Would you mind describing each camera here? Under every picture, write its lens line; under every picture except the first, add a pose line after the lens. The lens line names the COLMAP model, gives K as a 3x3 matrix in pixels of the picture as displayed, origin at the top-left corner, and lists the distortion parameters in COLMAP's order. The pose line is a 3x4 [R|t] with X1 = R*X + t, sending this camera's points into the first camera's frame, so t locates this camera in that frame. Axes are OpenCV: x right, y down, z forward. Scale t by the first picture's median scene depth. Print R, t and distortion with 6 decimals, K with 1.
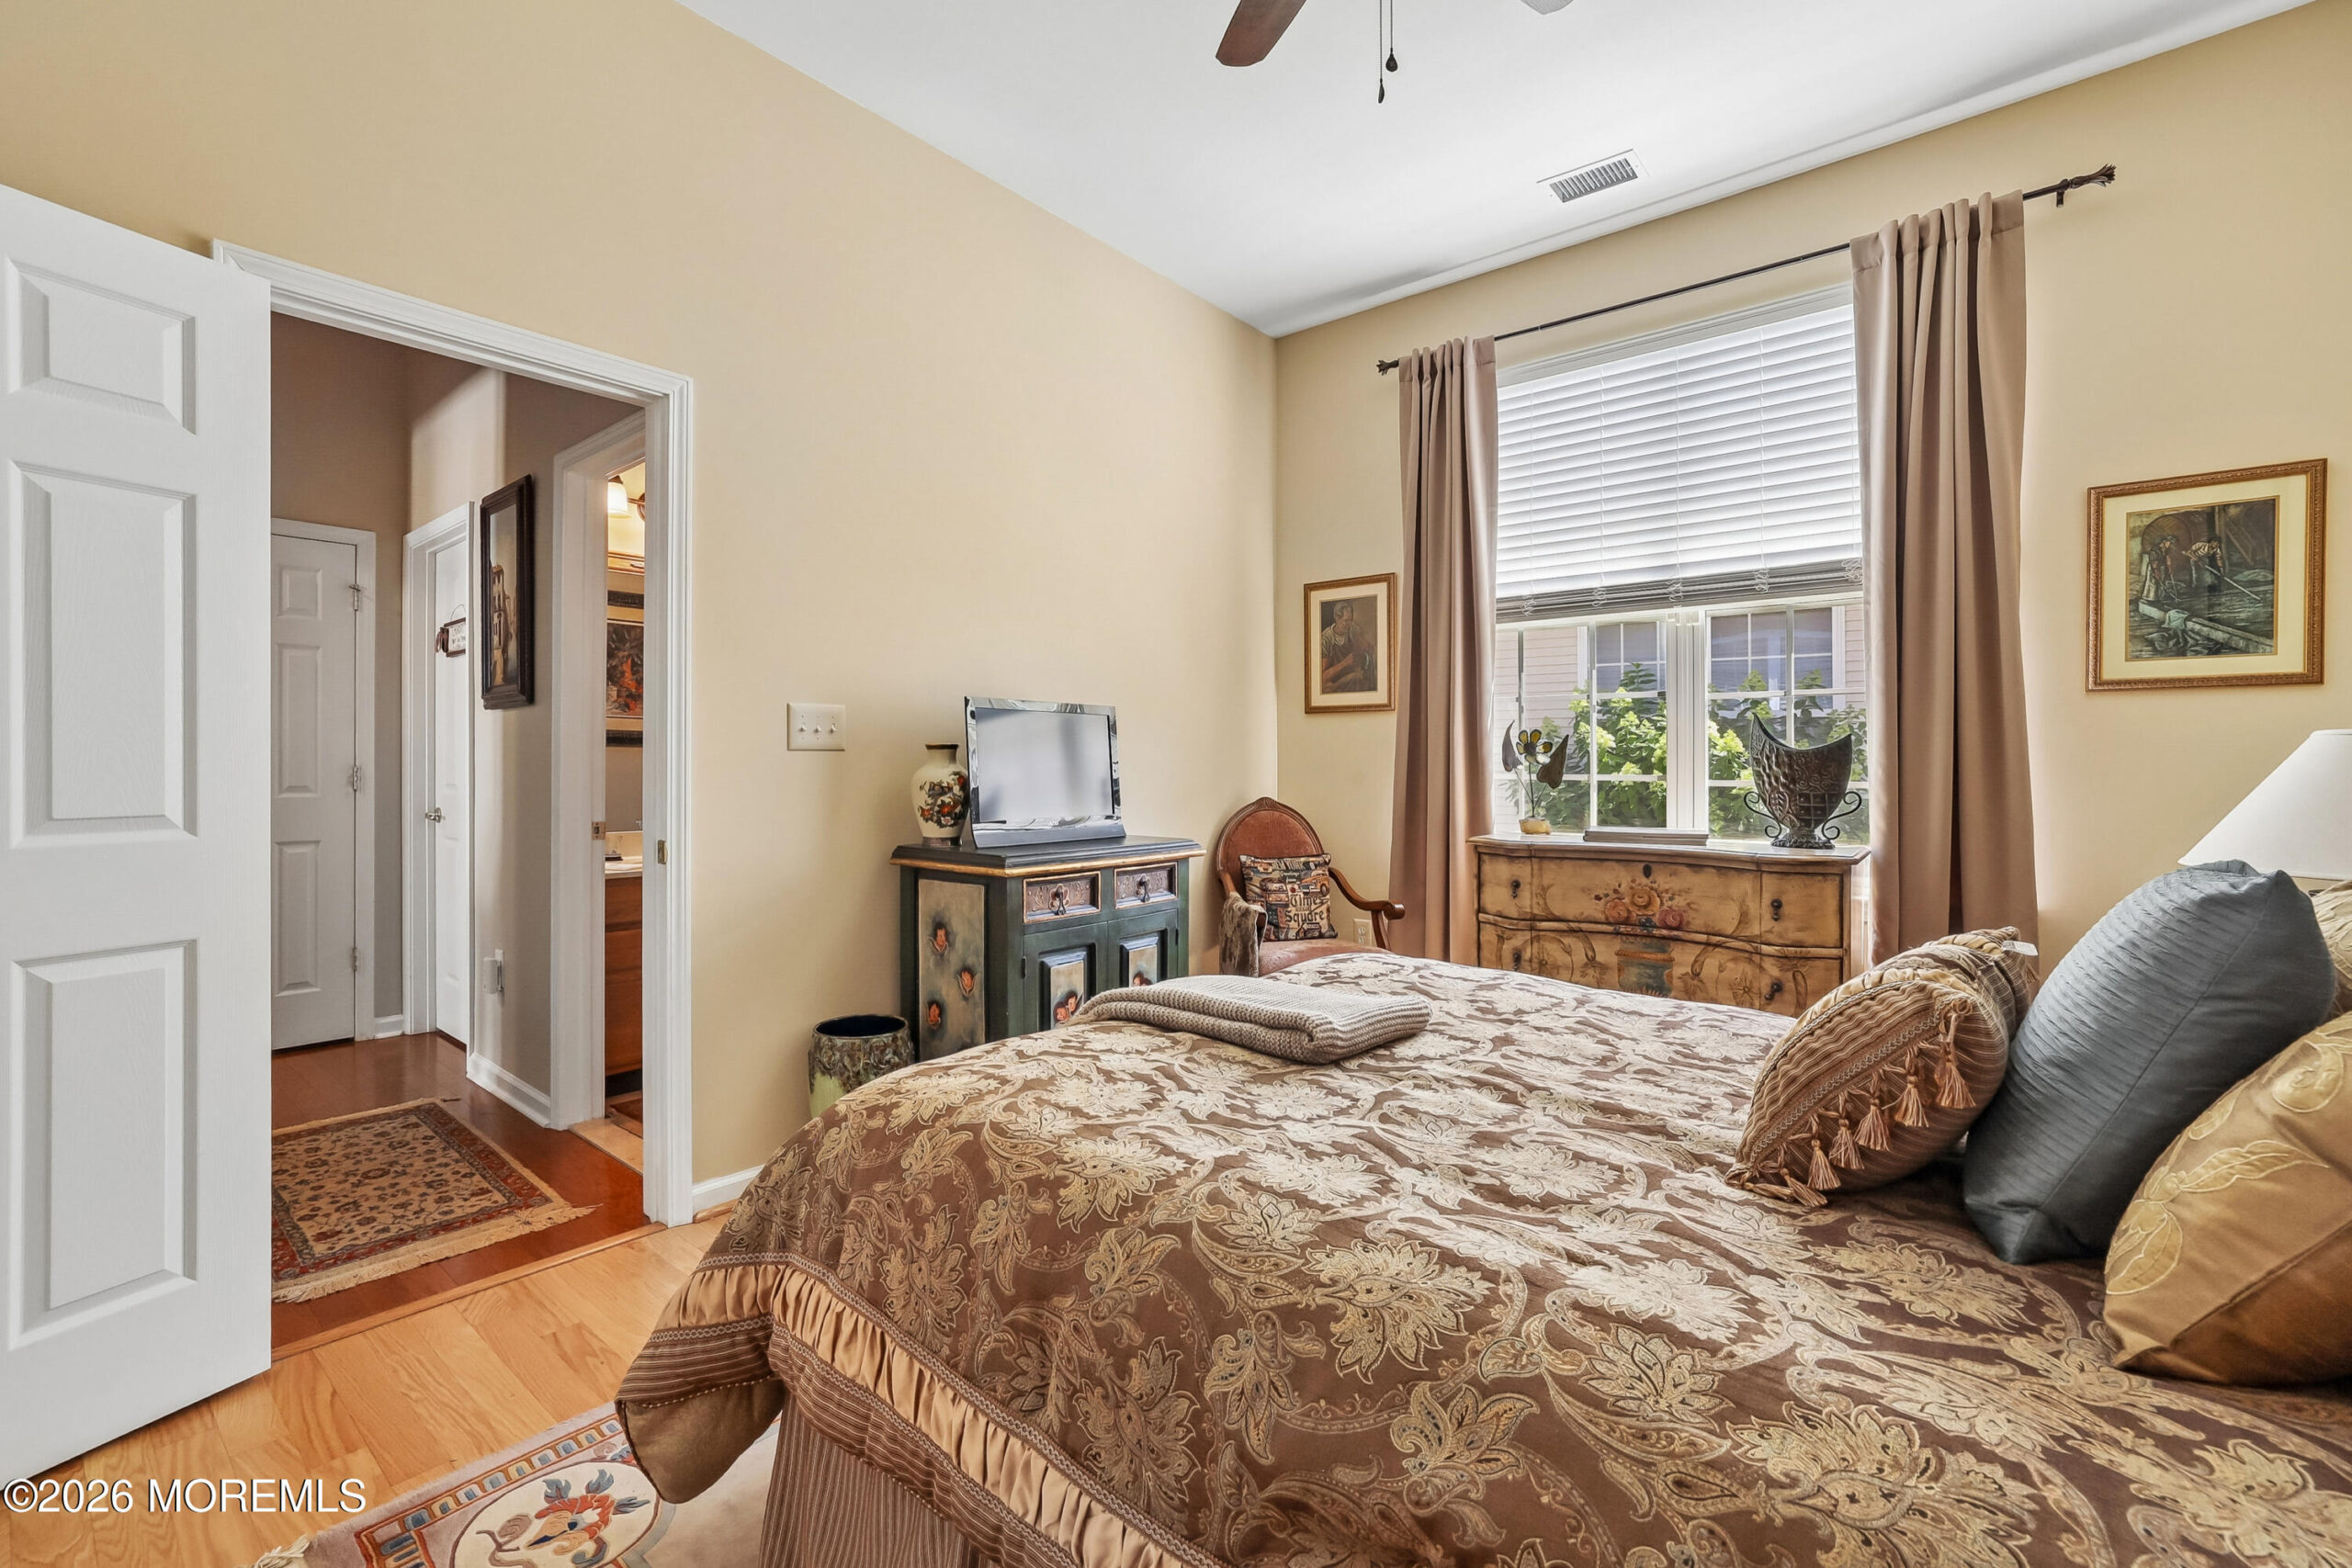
lens RADIAL K [[1021.7, 0, 1163.0], [0, 1021.7, 775.2], [0, 0, 1]] dist [-0.014172, 0.000559]
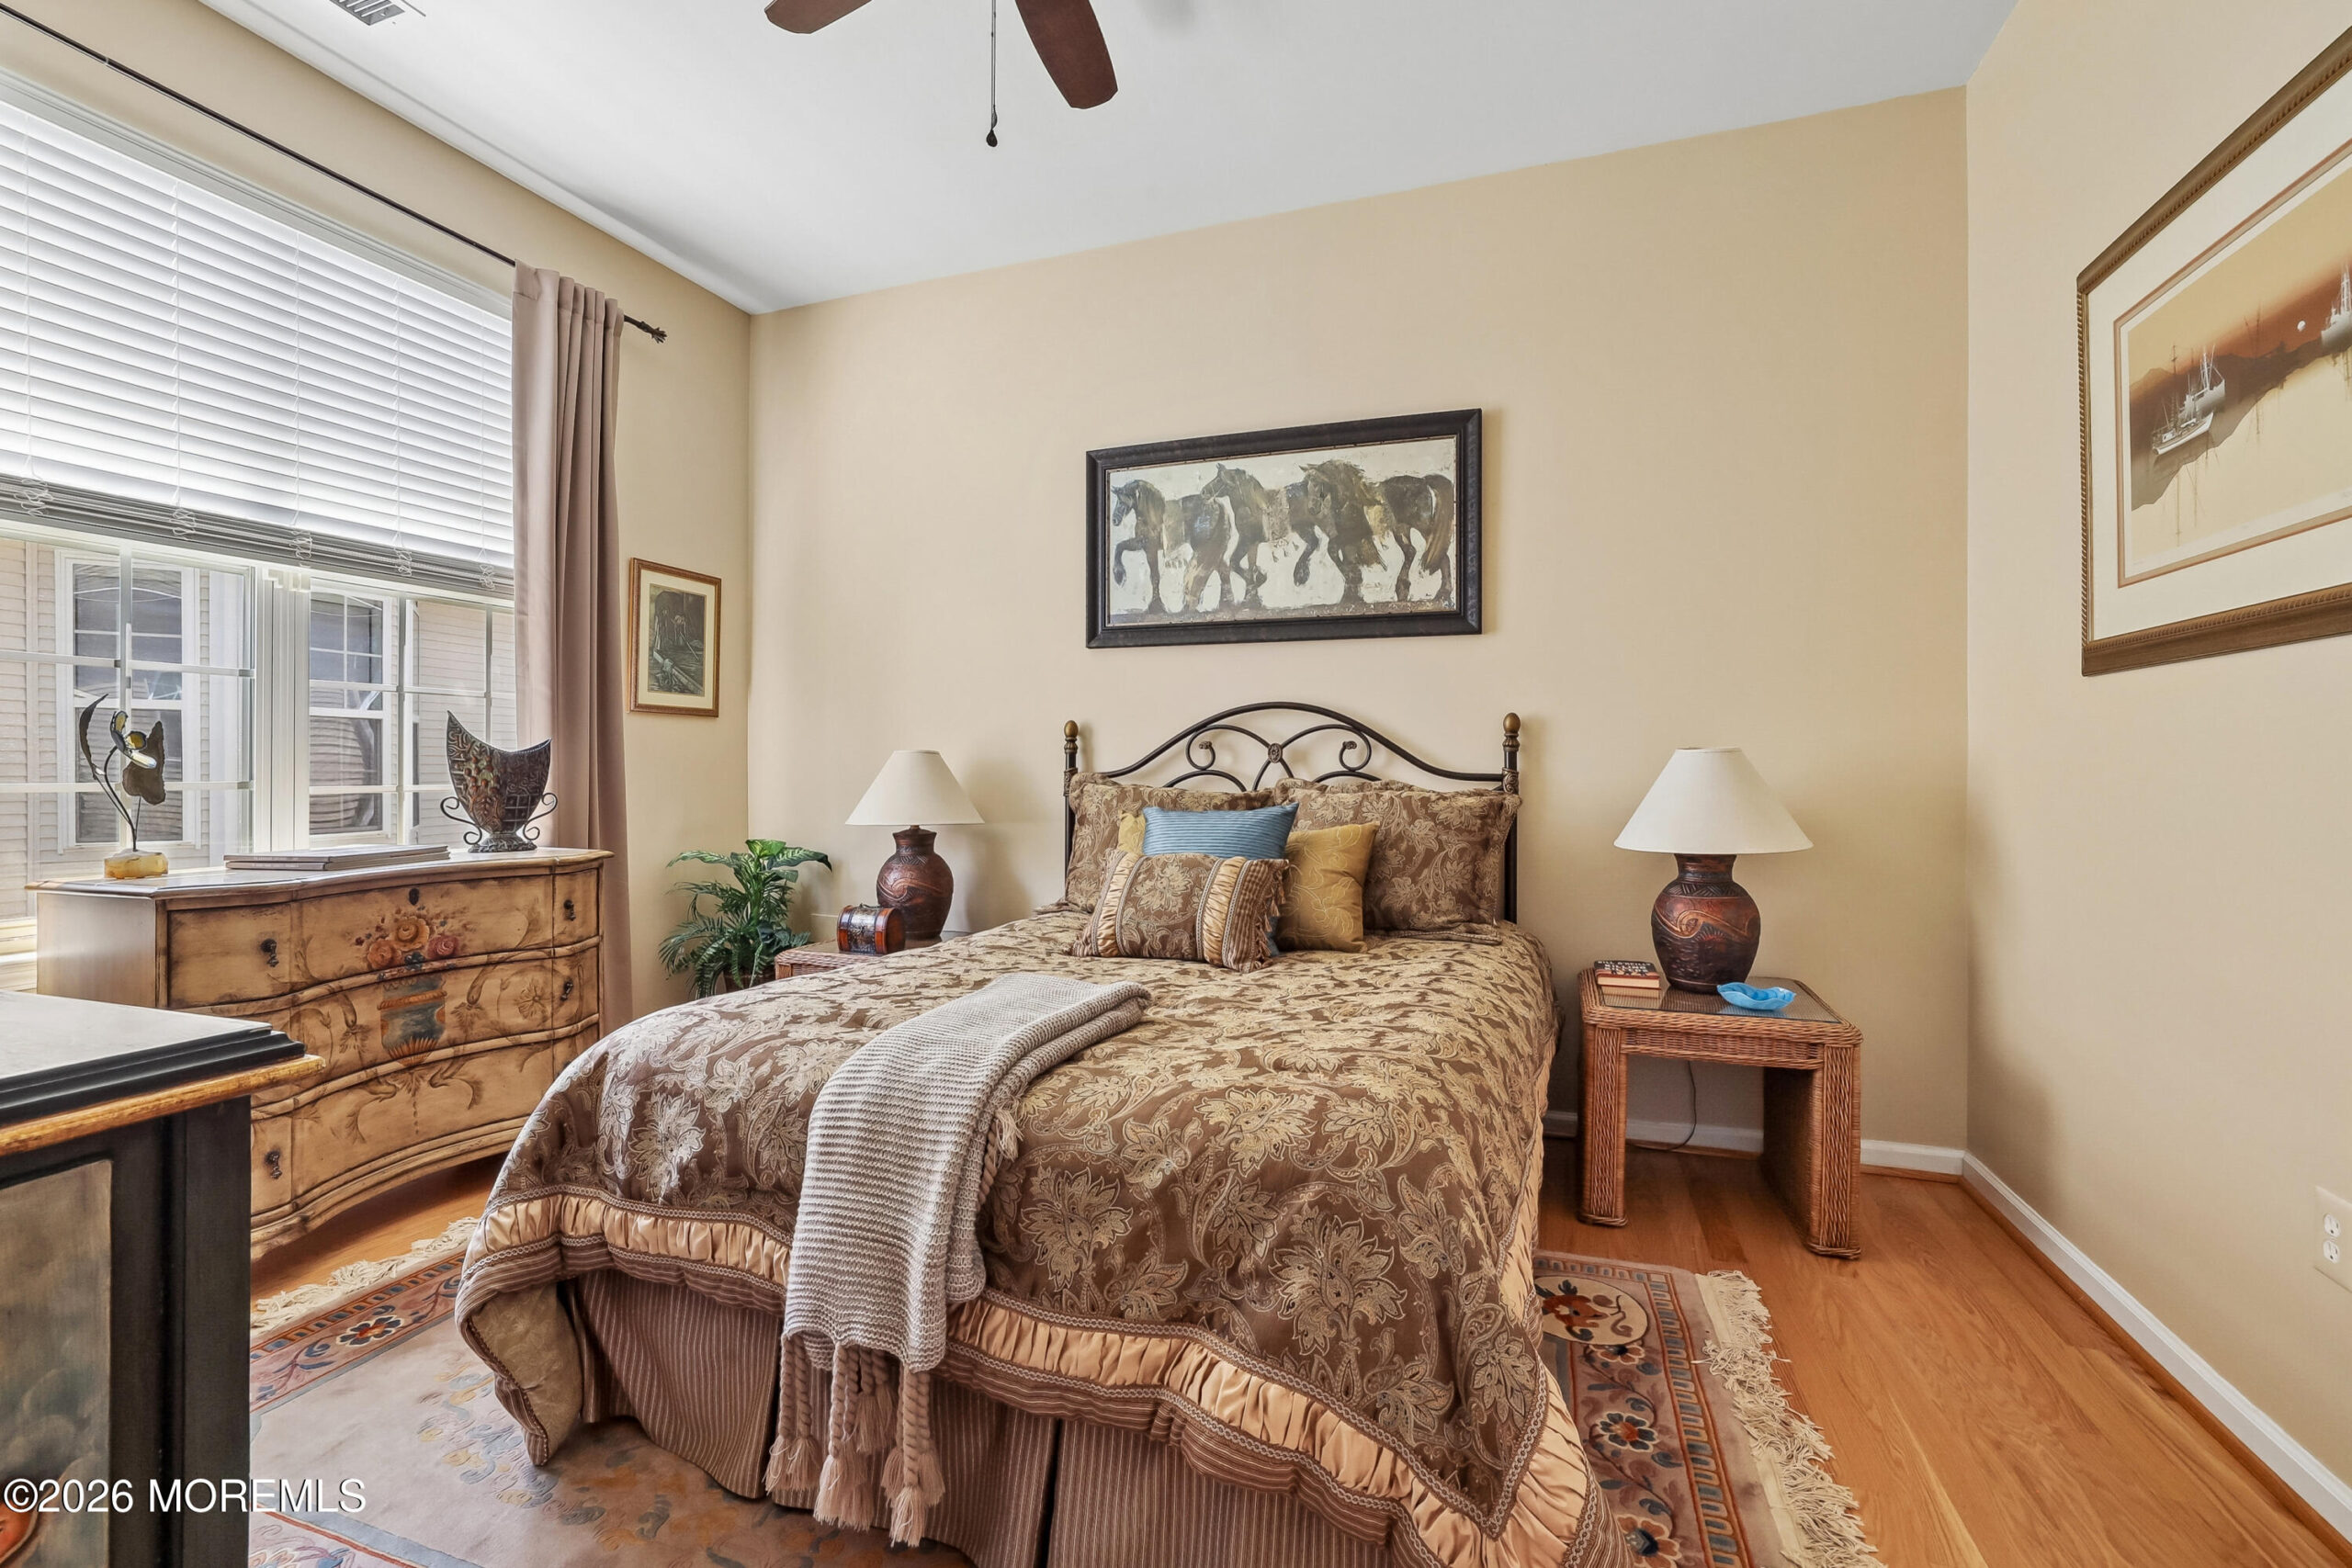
lens RADIAL K [[1021.7, 0, 1173.2], [0, 1021.7, 769.4], [0, 0, 1]] dist [-0.014172, 0.000559]
pose [[-0.346553, -0.002984, 0.938026, -0.525358], [0.005665, 0.999970, 0.005274, -0.010103], [-0.938013, 0.007142, -0.346526, 0.729484]]
